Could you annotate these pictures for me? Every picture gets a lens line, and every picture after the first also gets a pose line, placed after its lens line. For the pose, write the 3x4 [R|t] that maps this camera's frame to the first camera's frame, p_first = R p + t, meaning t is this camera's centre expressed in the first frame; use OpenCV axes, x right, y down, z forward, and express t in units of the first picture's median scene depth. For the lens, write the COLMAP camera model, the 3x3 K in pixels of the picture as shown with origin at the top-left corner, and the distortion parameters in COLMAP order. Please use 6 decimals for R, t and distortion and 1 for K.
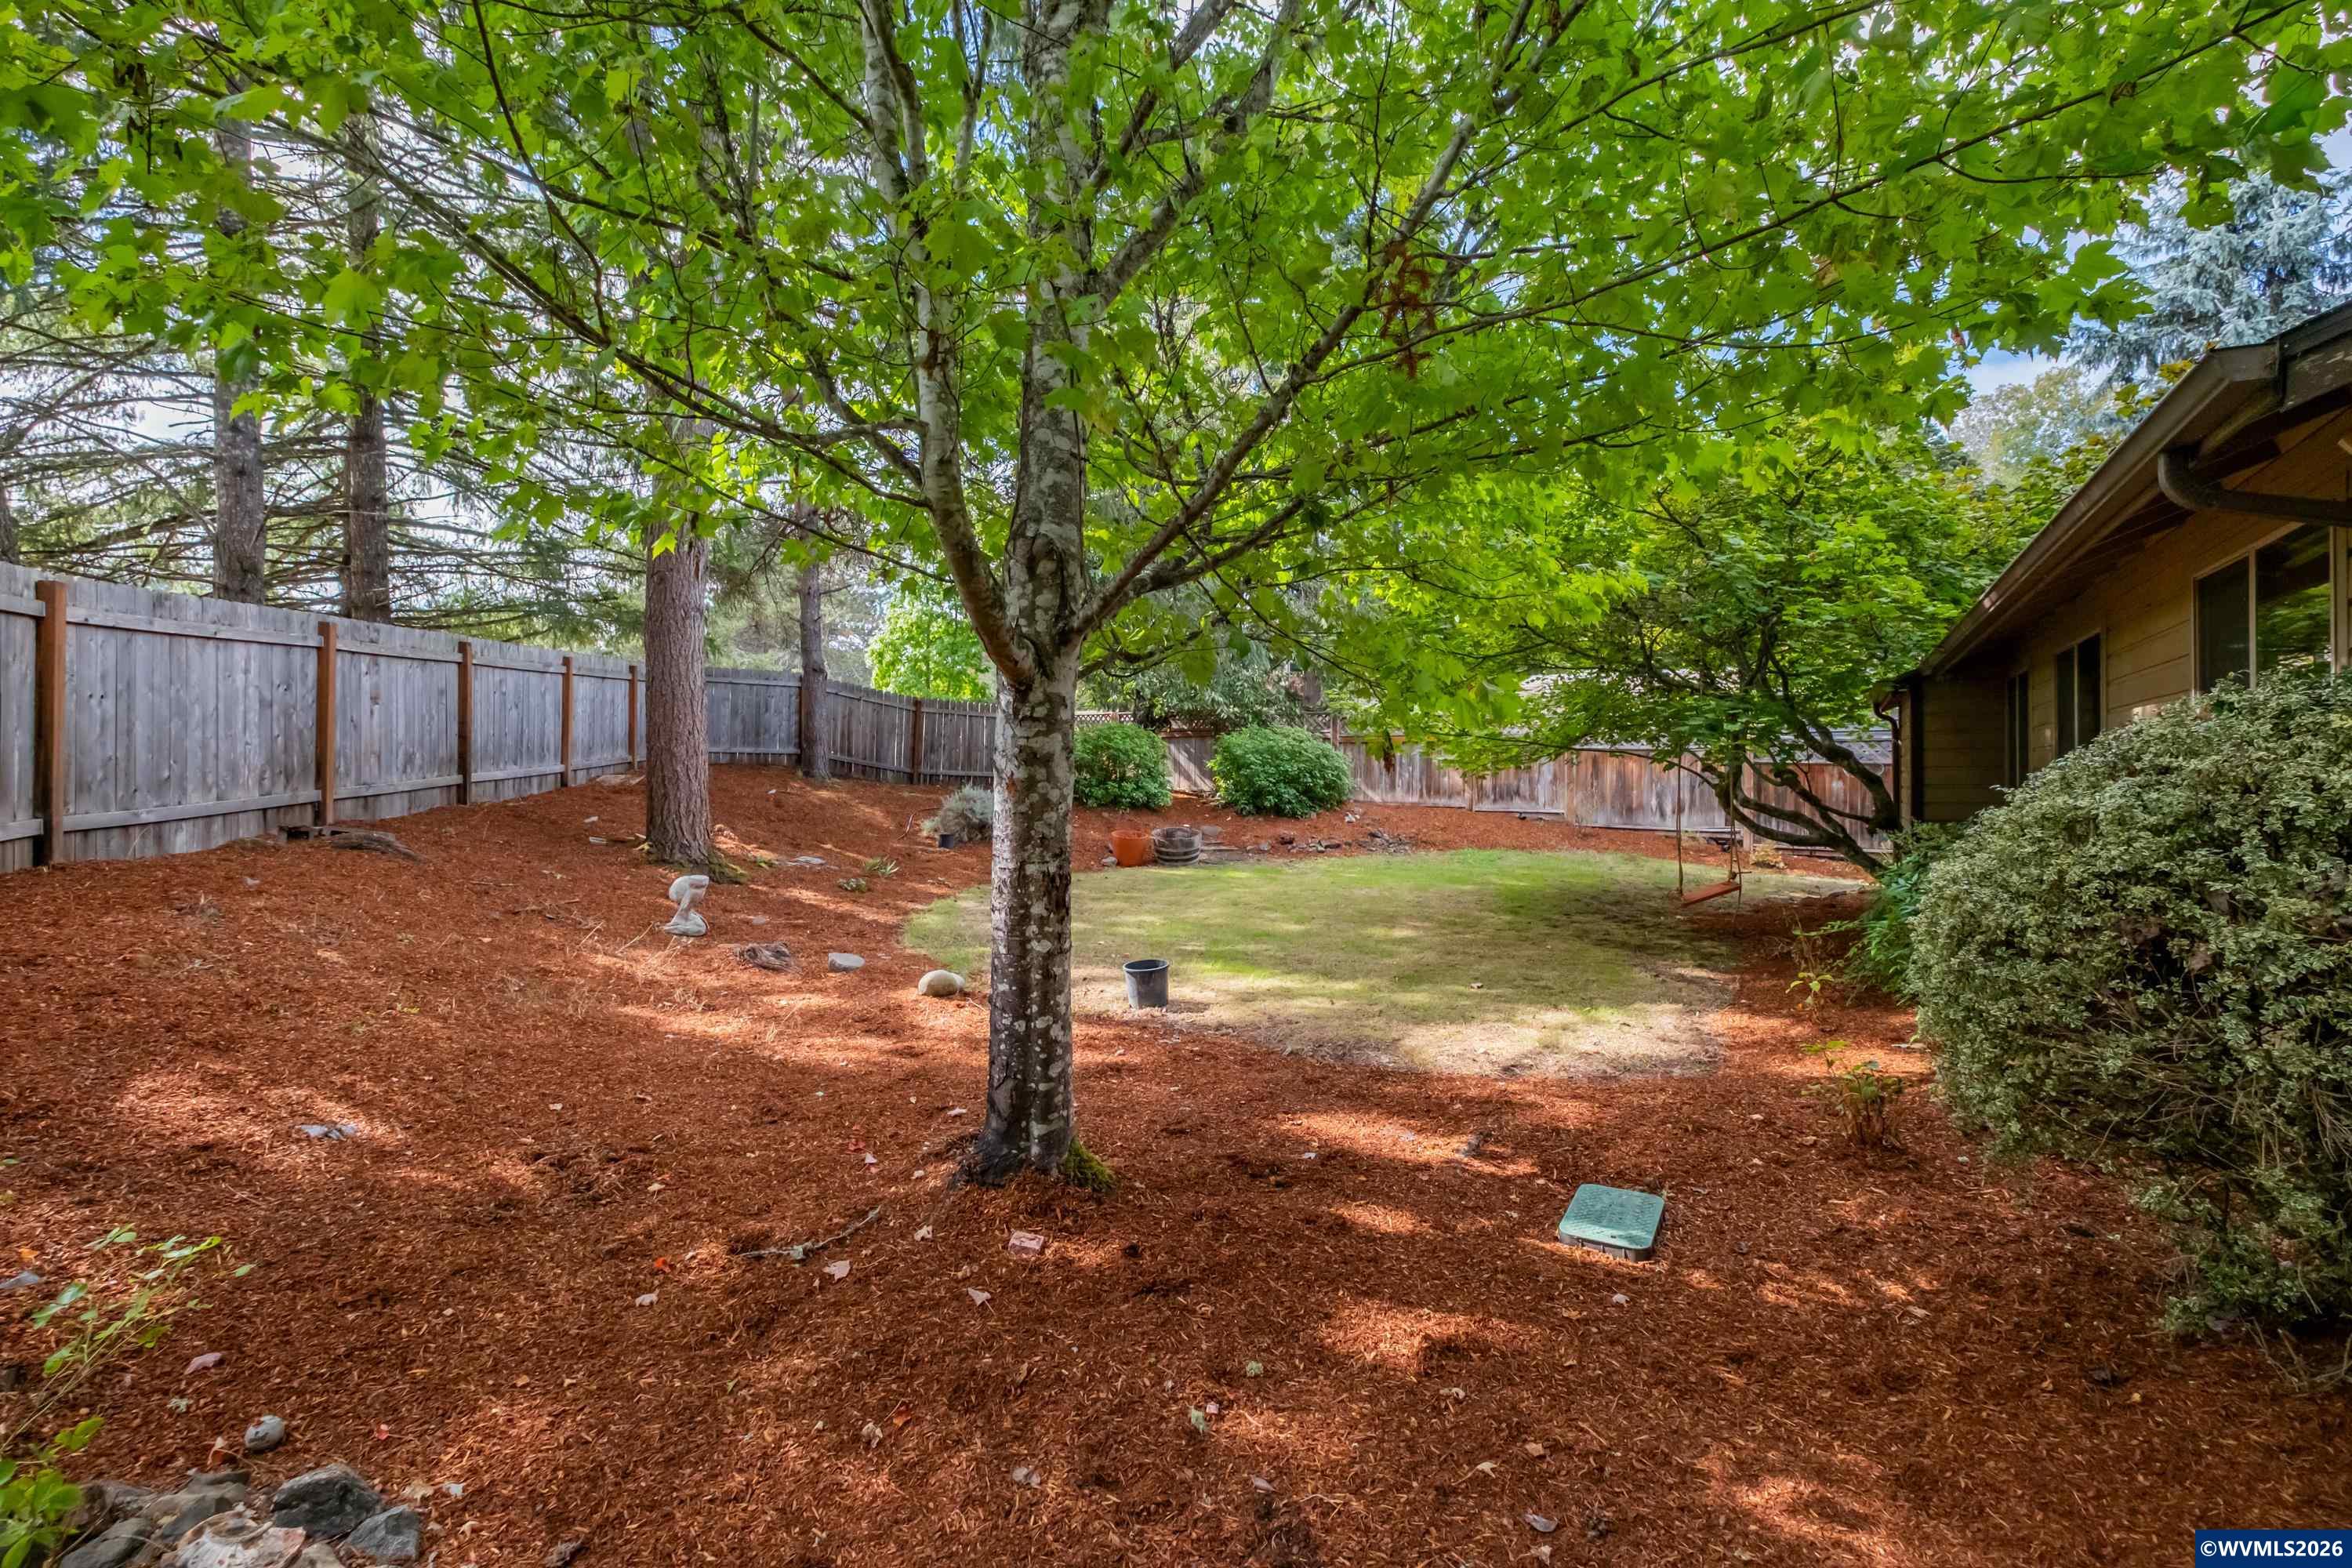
lens RADIAL K [[1007.4, 0, 1177.2], [0, 1007.4, 763.8], [0, 0, 1]] dist [0.002496, -0.009049]
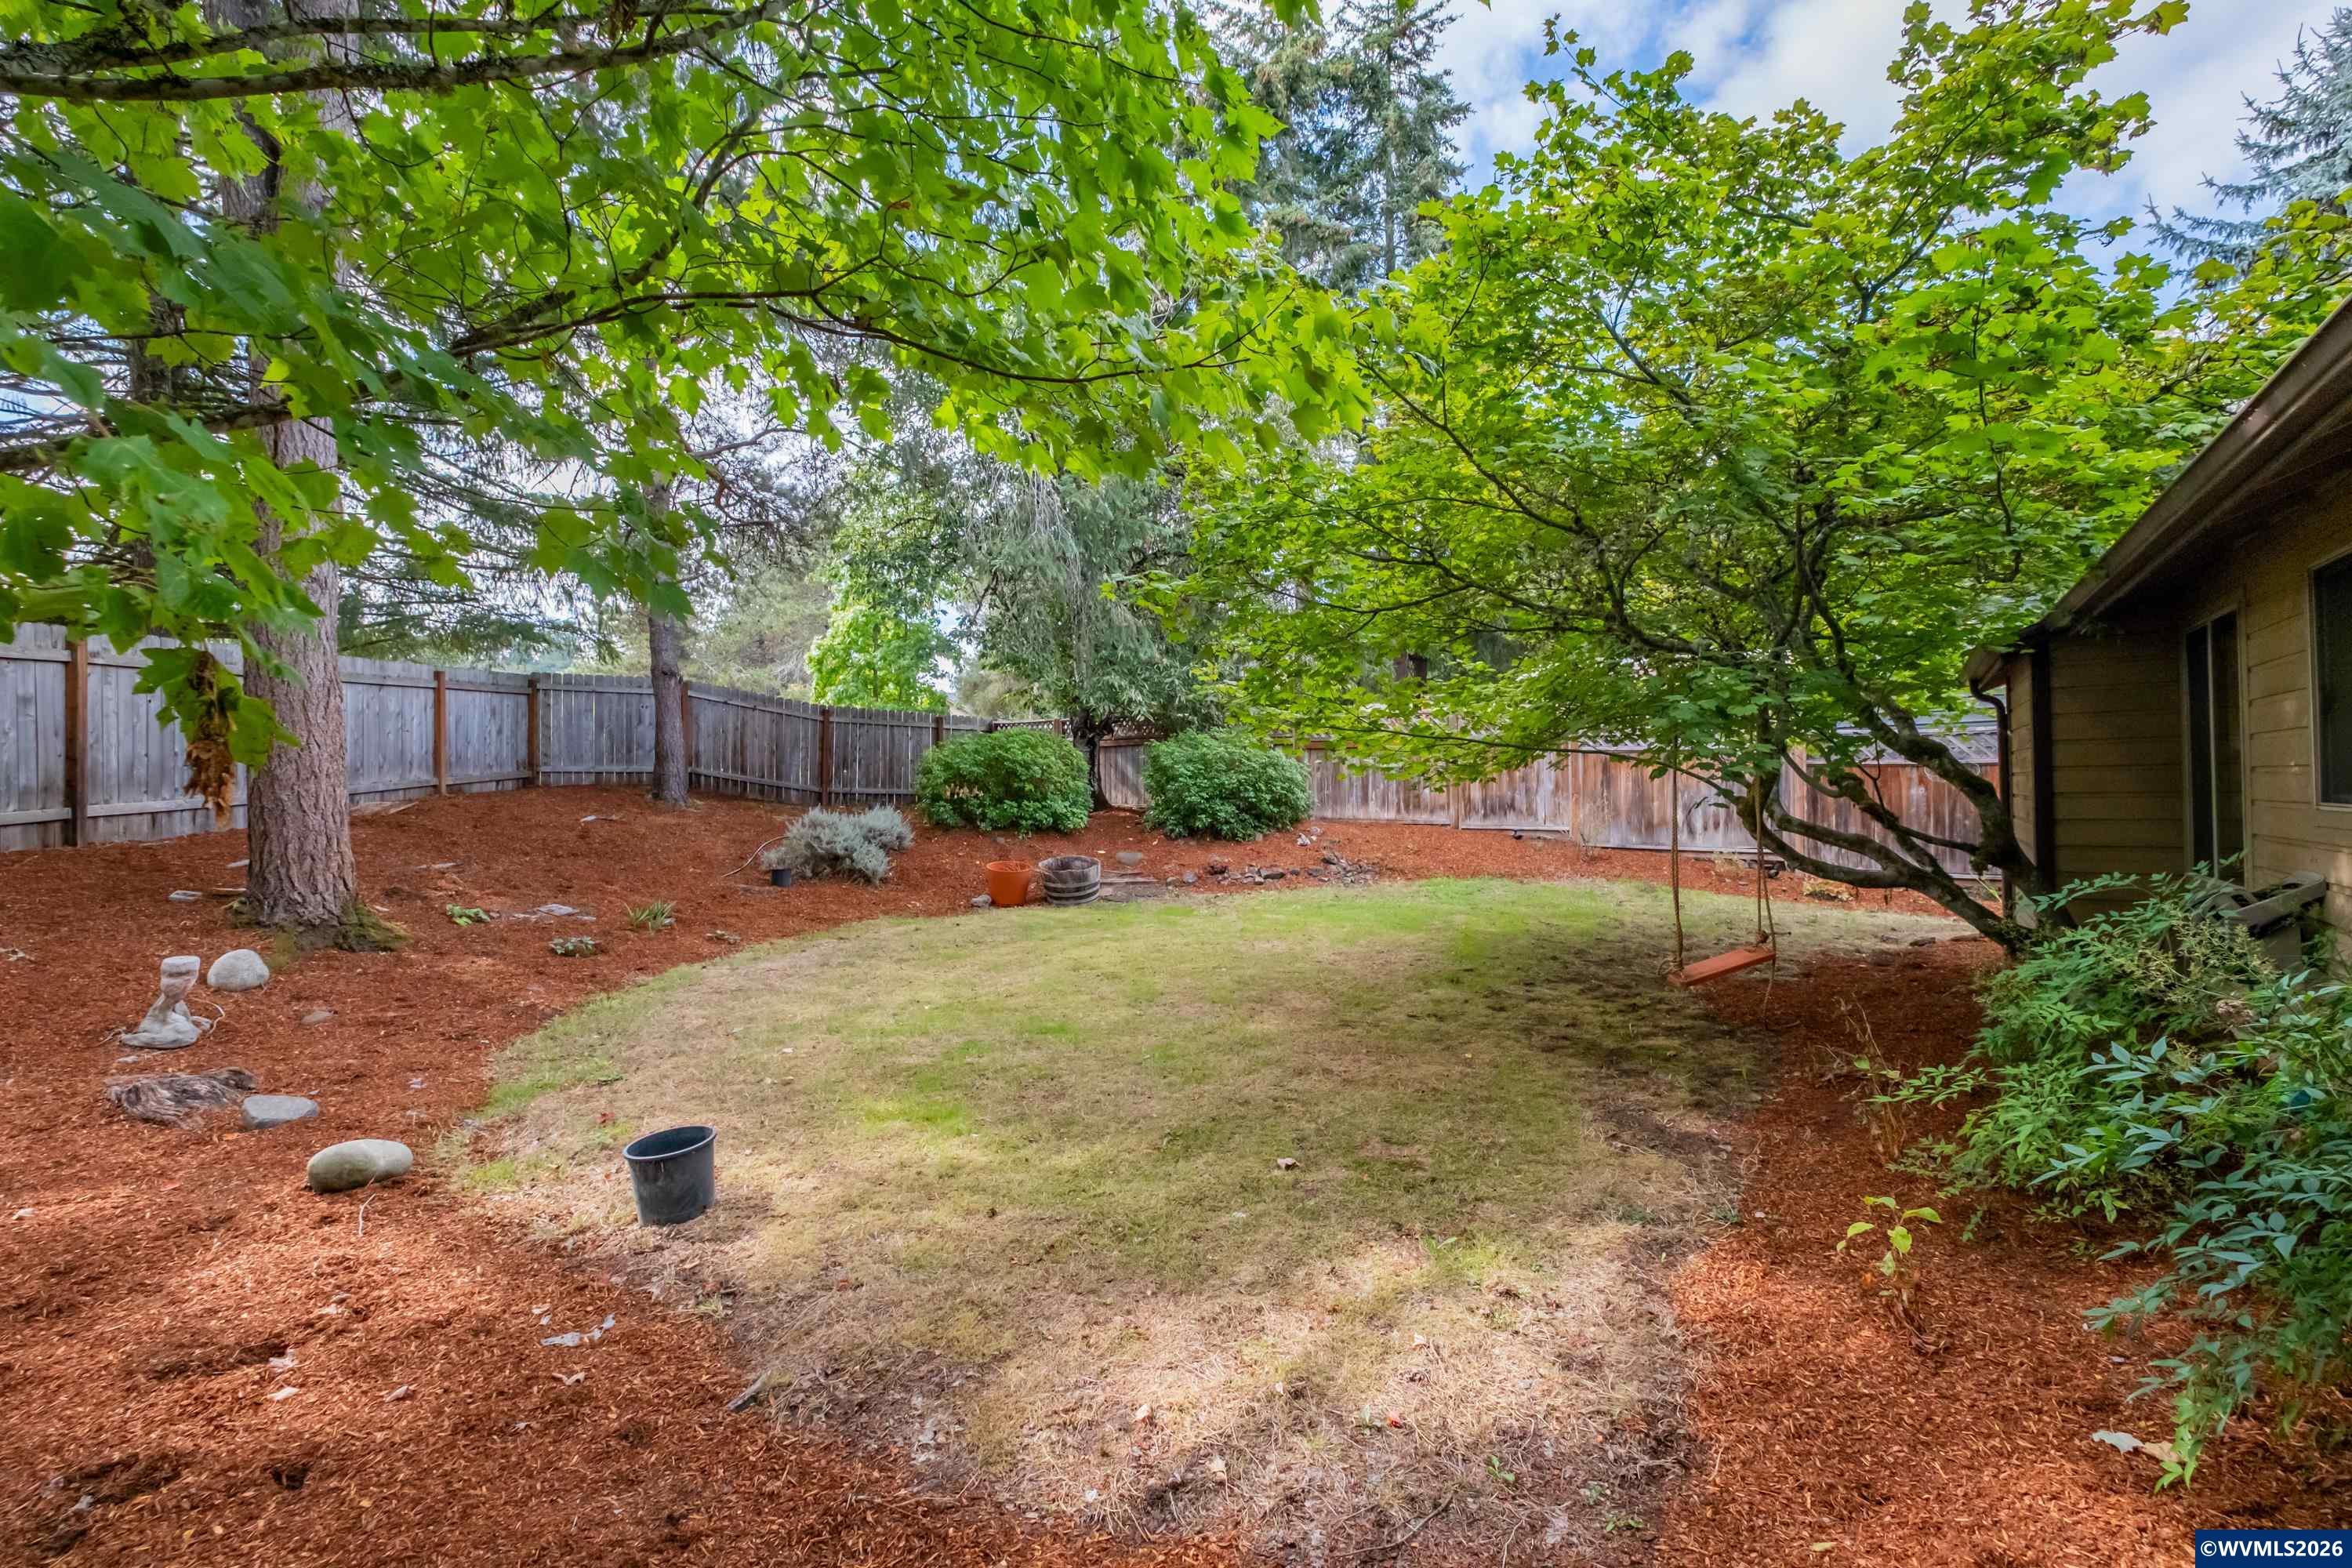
lens RADIAL K [[998.8, 0, 1180.9], [0, 998.8, 766.1], [0, 0, 1]] dist [0.002128, -0.005528]
pose [[0.998606, -0.016118, -0.050265, 0.130388], [0.015648, 0.999830, -0.009724, -0.000126], [0.050413, 0.008924, 0.998689, 0.207107]]
